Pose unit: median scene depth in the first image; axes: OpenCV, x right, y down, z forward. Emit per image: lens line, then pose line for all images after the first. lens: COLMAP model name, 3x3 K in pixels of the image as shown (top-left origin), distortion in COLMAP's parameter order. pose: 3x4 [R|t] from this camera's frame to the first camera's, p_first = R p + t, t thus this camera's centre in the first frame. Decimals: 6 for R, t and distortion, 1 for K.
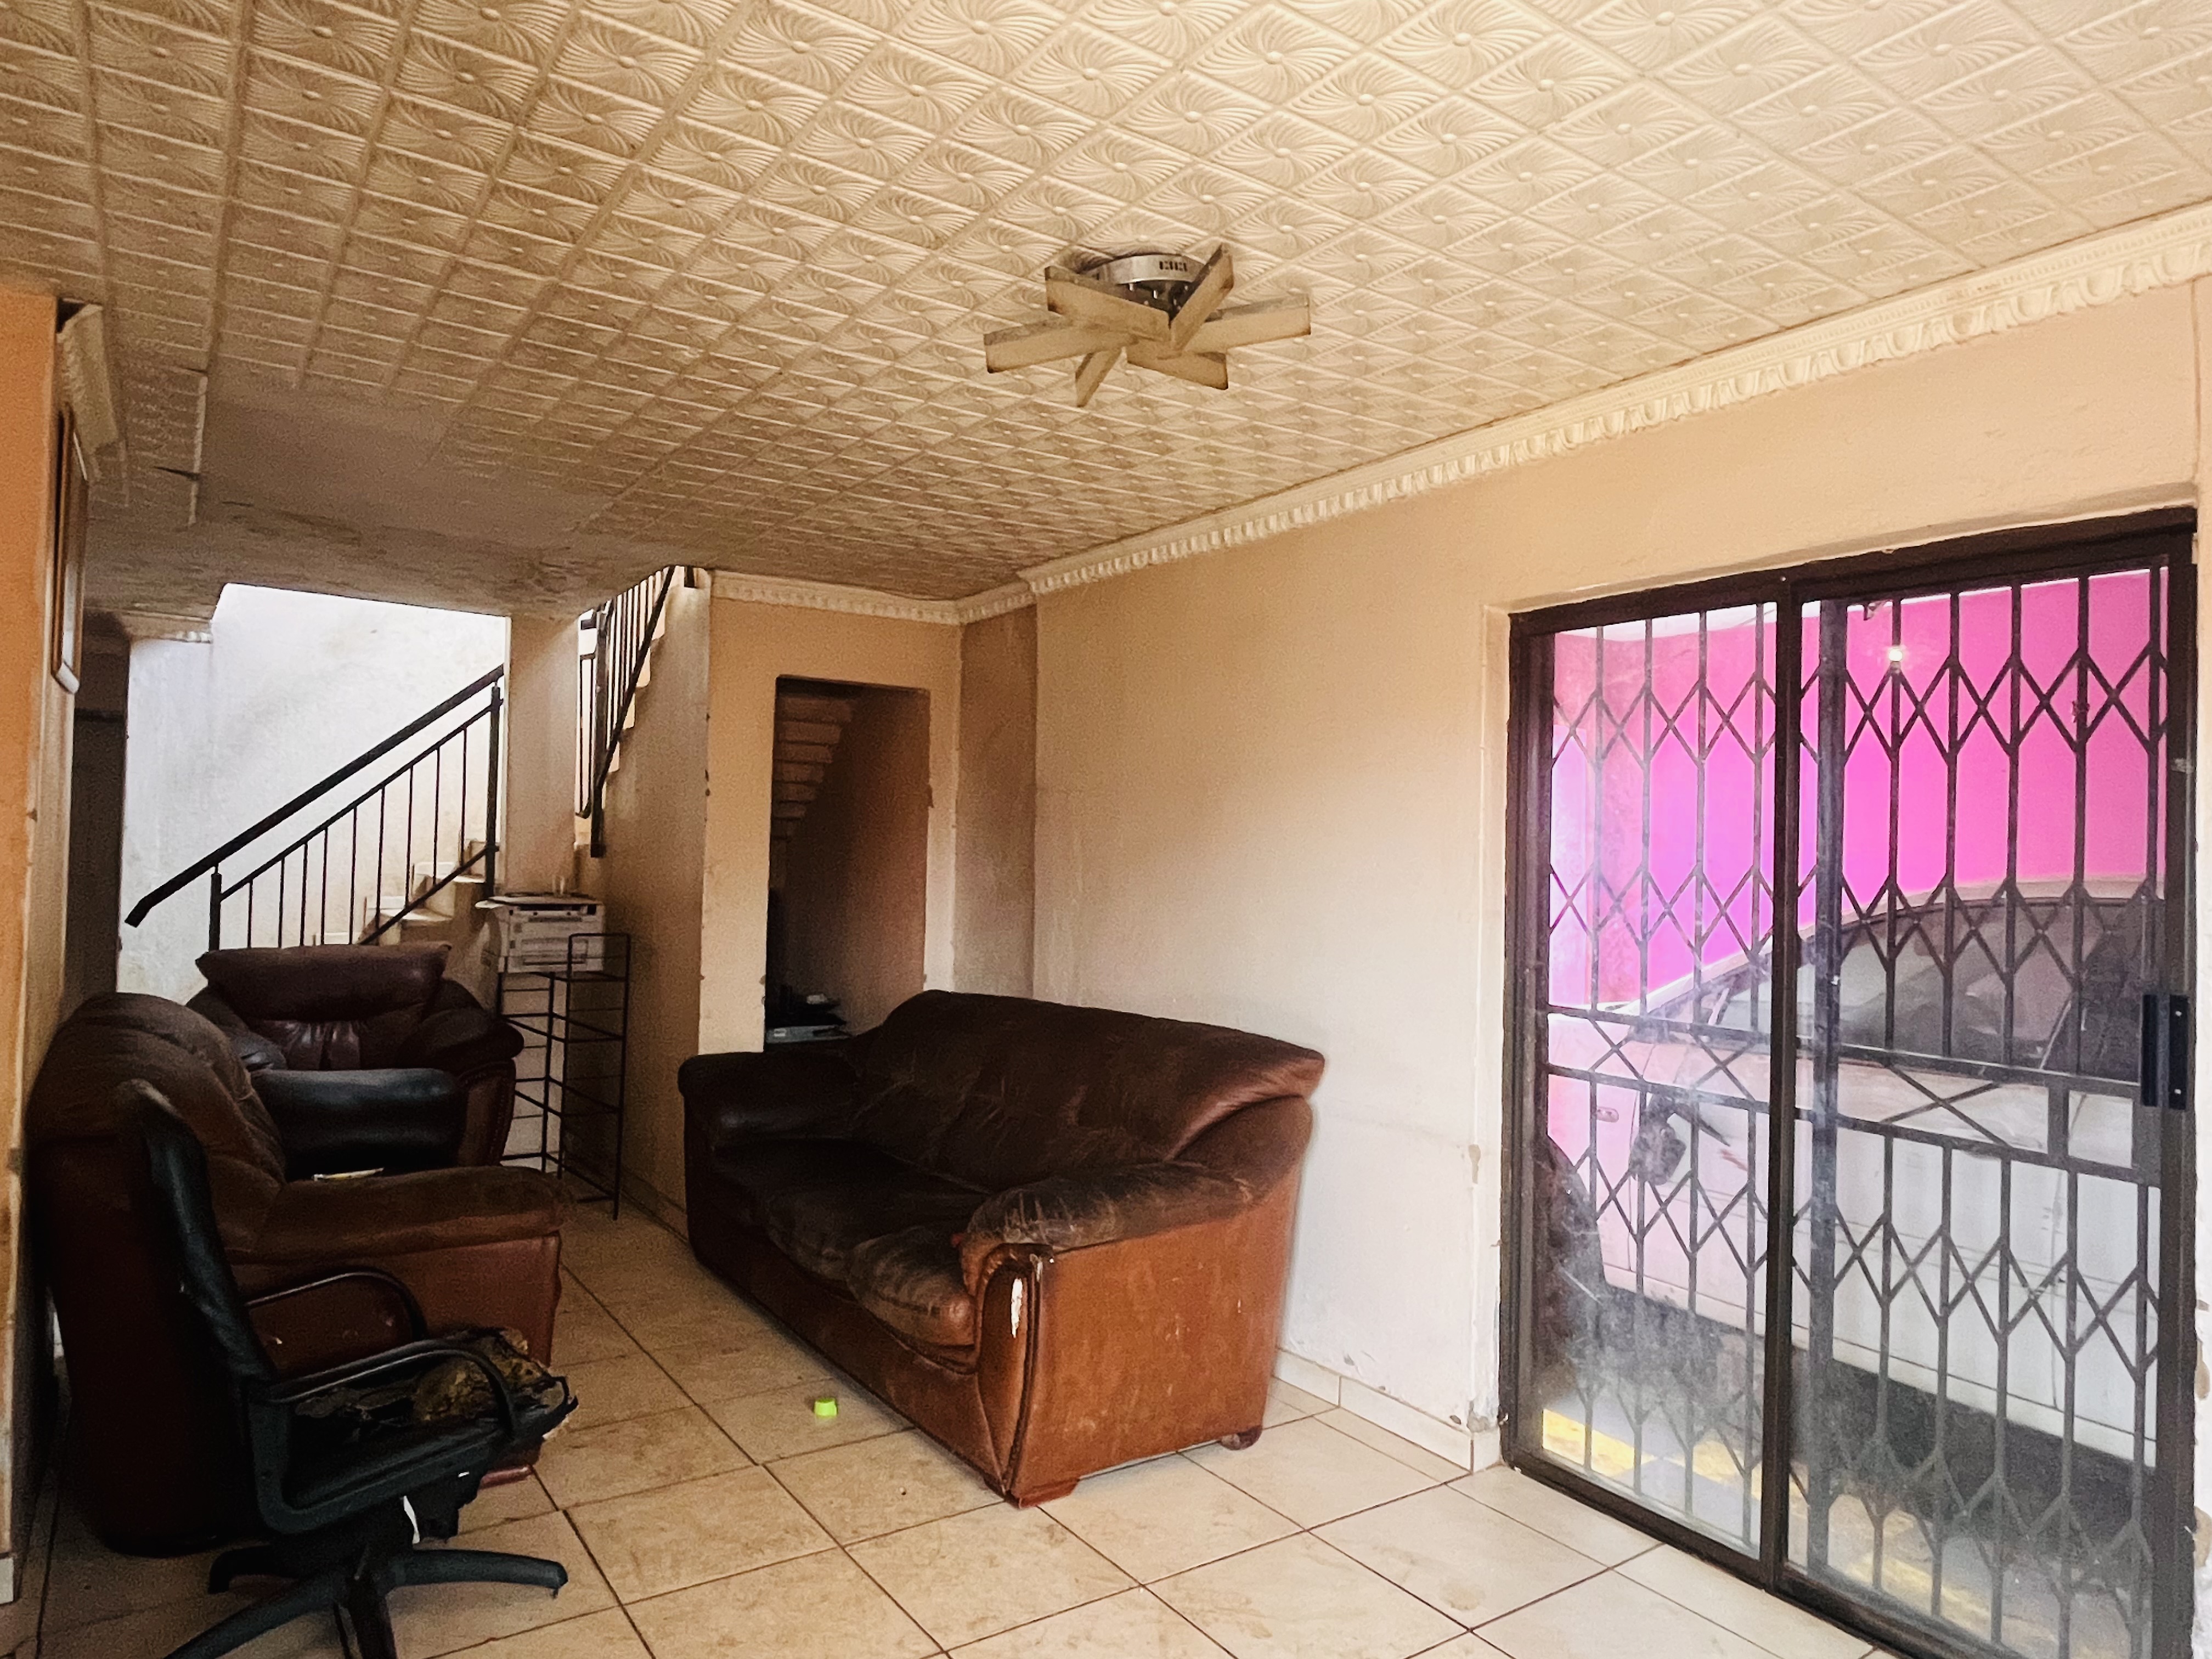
lens RADIAL K [[1347.4, 0, 1098.6], [0, 1347.4, 827.0], [0, 0, 1]] dist [-0.004268, 0.000084]
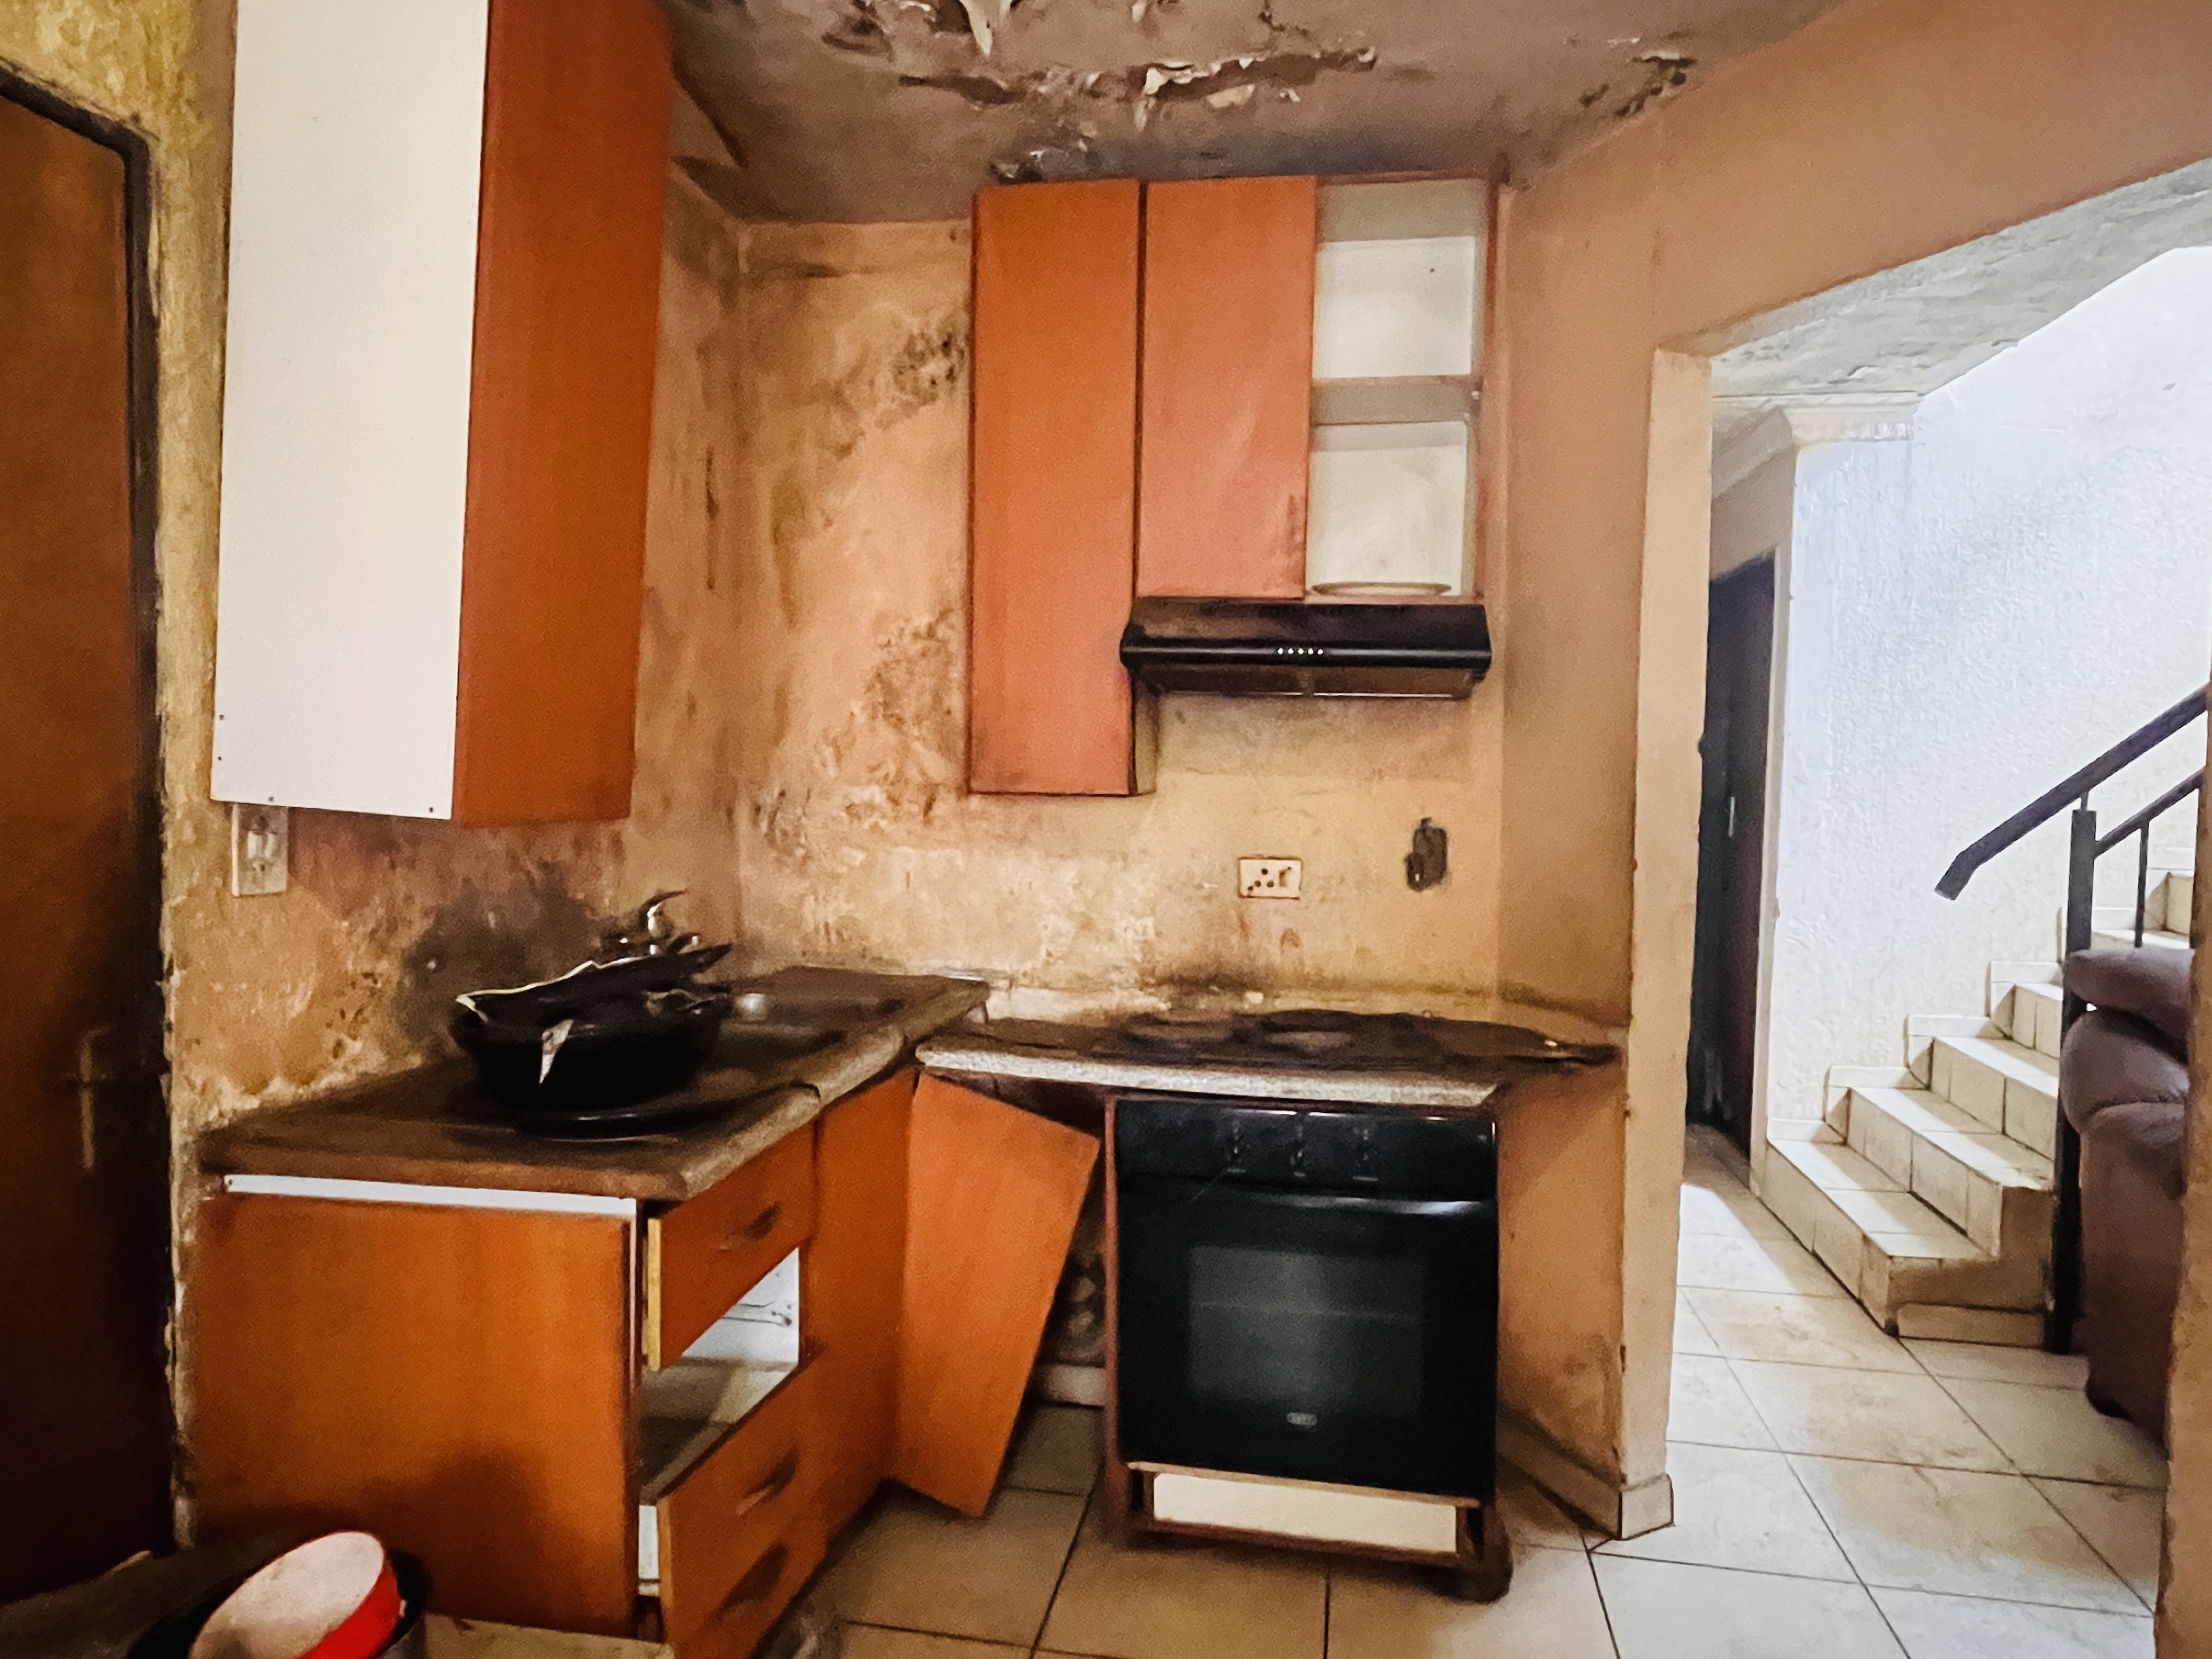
lens RADIAL K [[1347.4, 0, 1094.7], [0, 1347.4, 824.2], [0, 0, 1]] dist [-0.004268, 0.000084]
pose [[0.697676, 0.026946, -0.715906, -0.927351], [0.012451, 0.998685, 0.049723, 0.014068], [0.716305, -0.043605, 0.696423, 0.554269]]
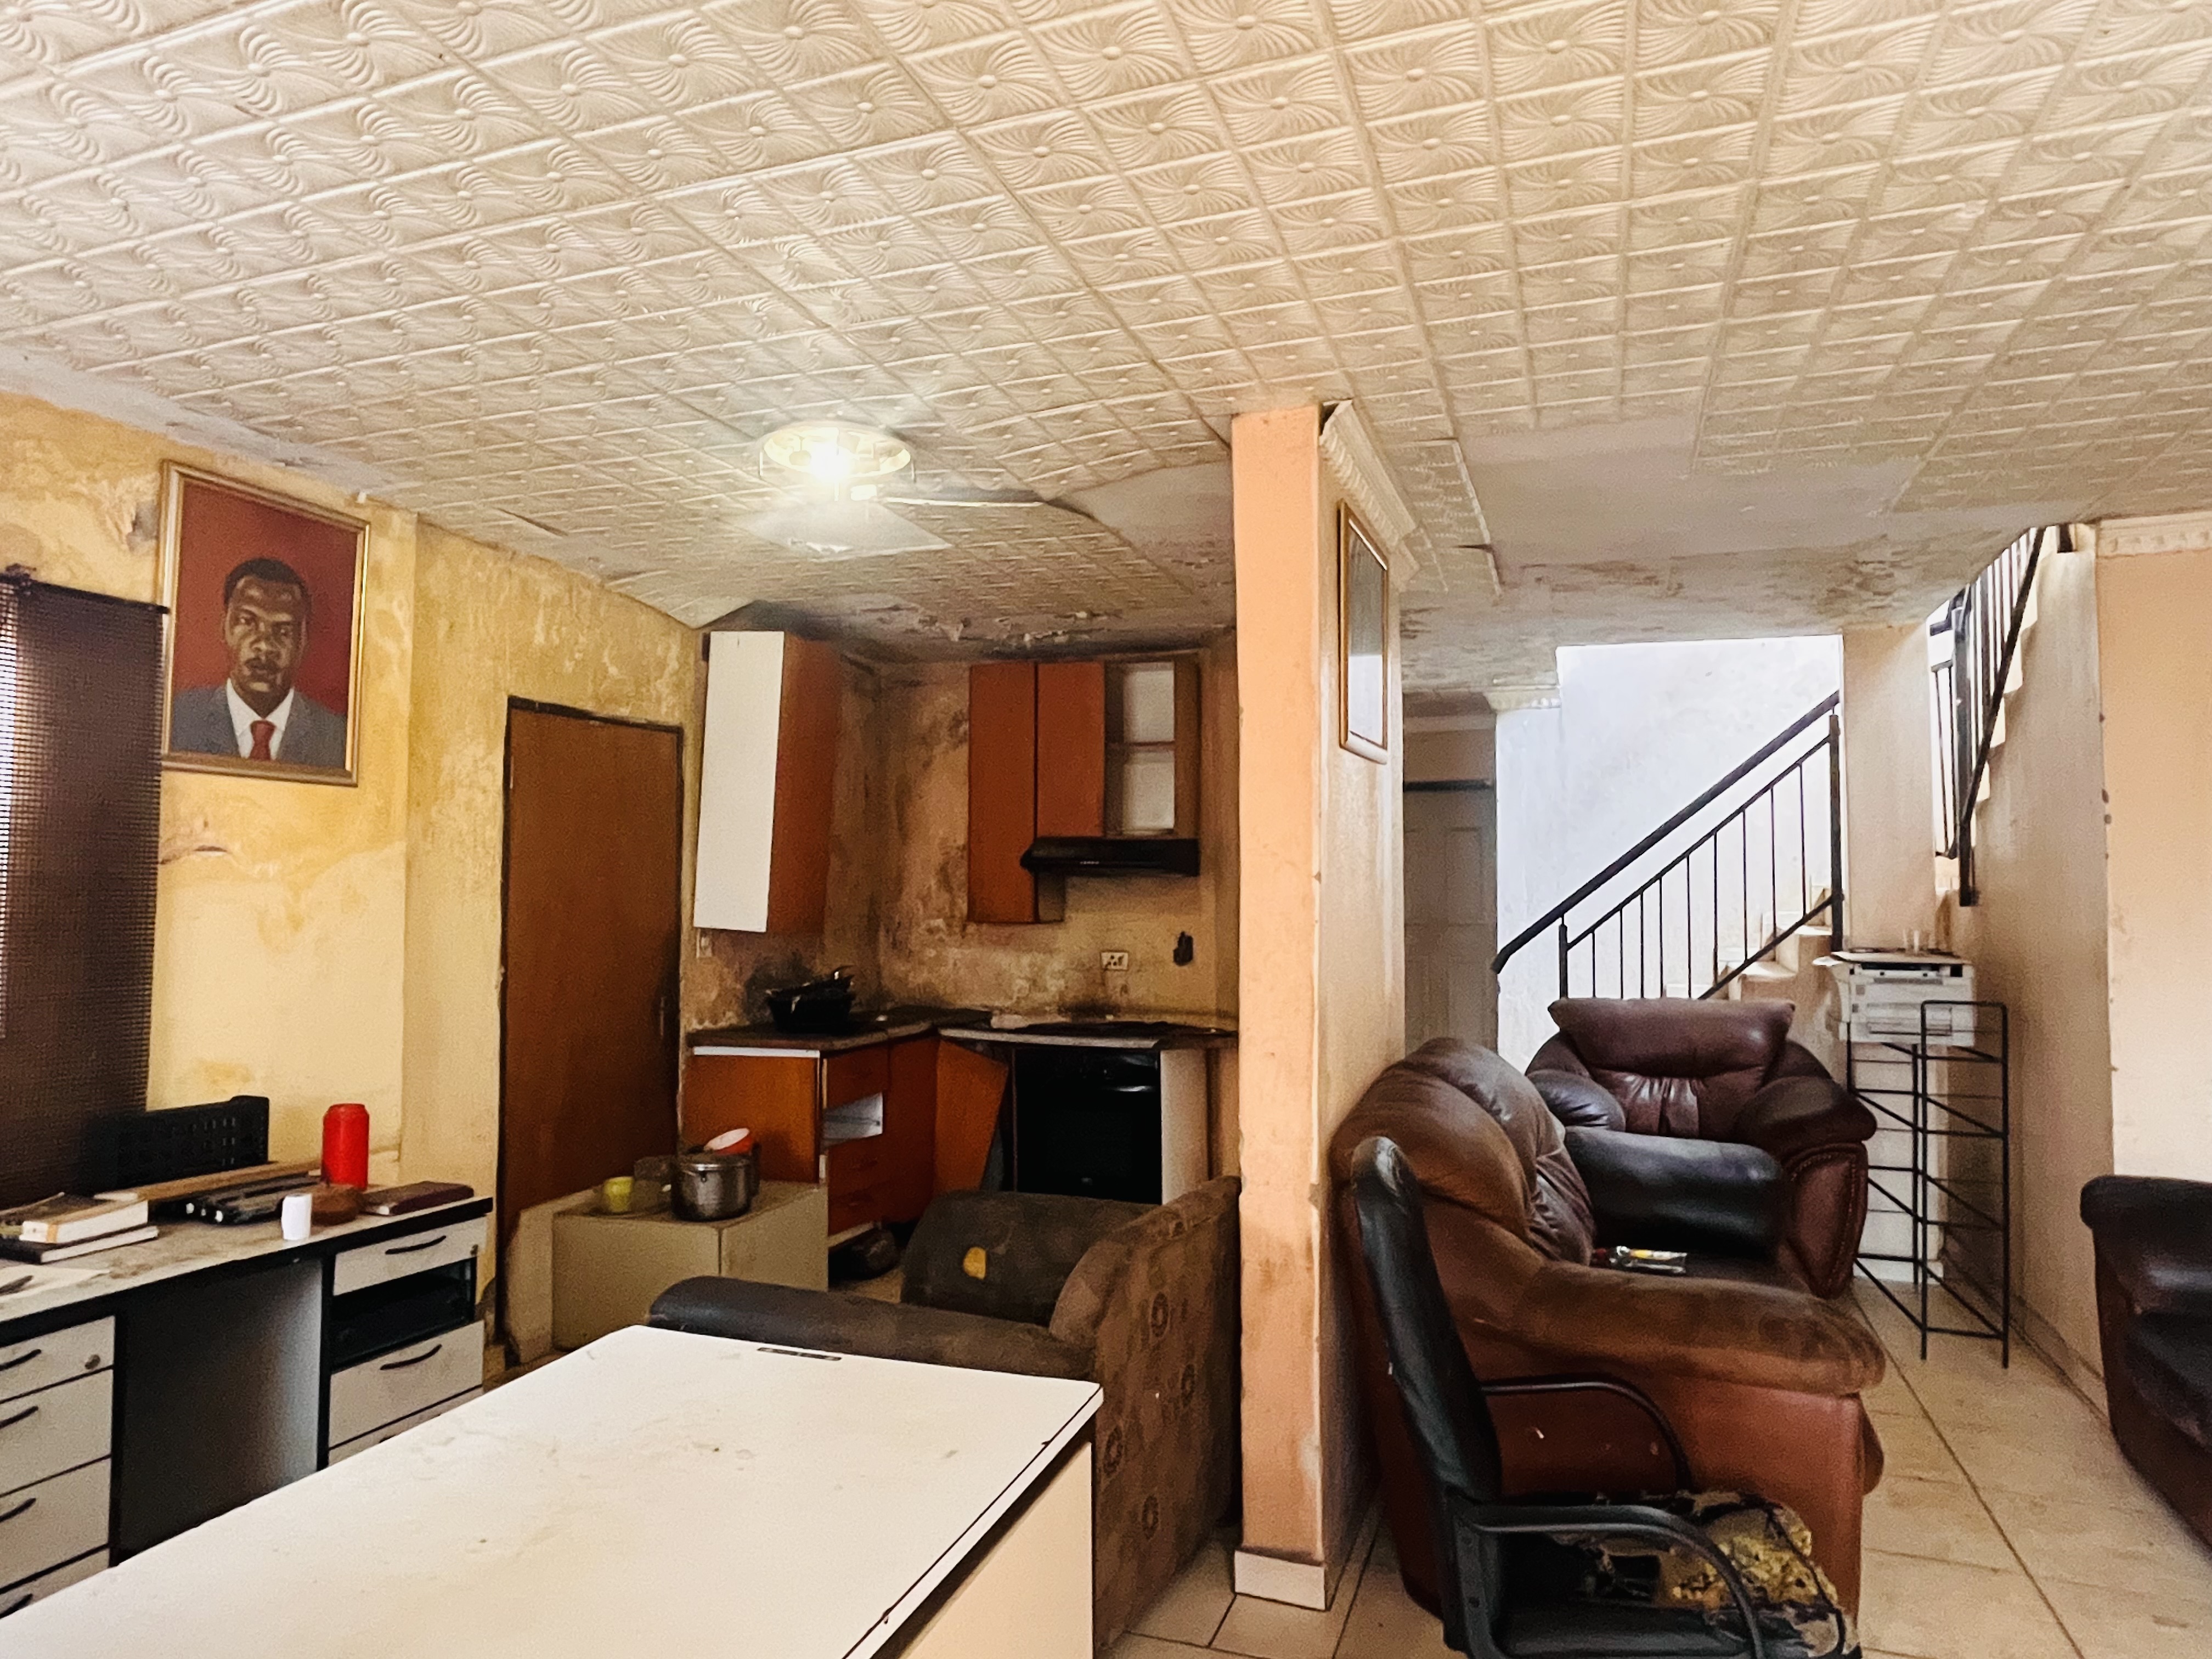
lens RADIAL K [[1347.4, 0, 1090.8], [0, 1347.4, 825.8], [0, 0, 1]] dist [-0.004268, 0.000084]
pose [[0.565814, -0.055706, -0.822649, 0.003922], [0.027075, 0.998432, -0.048987, -0.001173], [0.824088, 0.005445, 0.566435, 0.176855]]
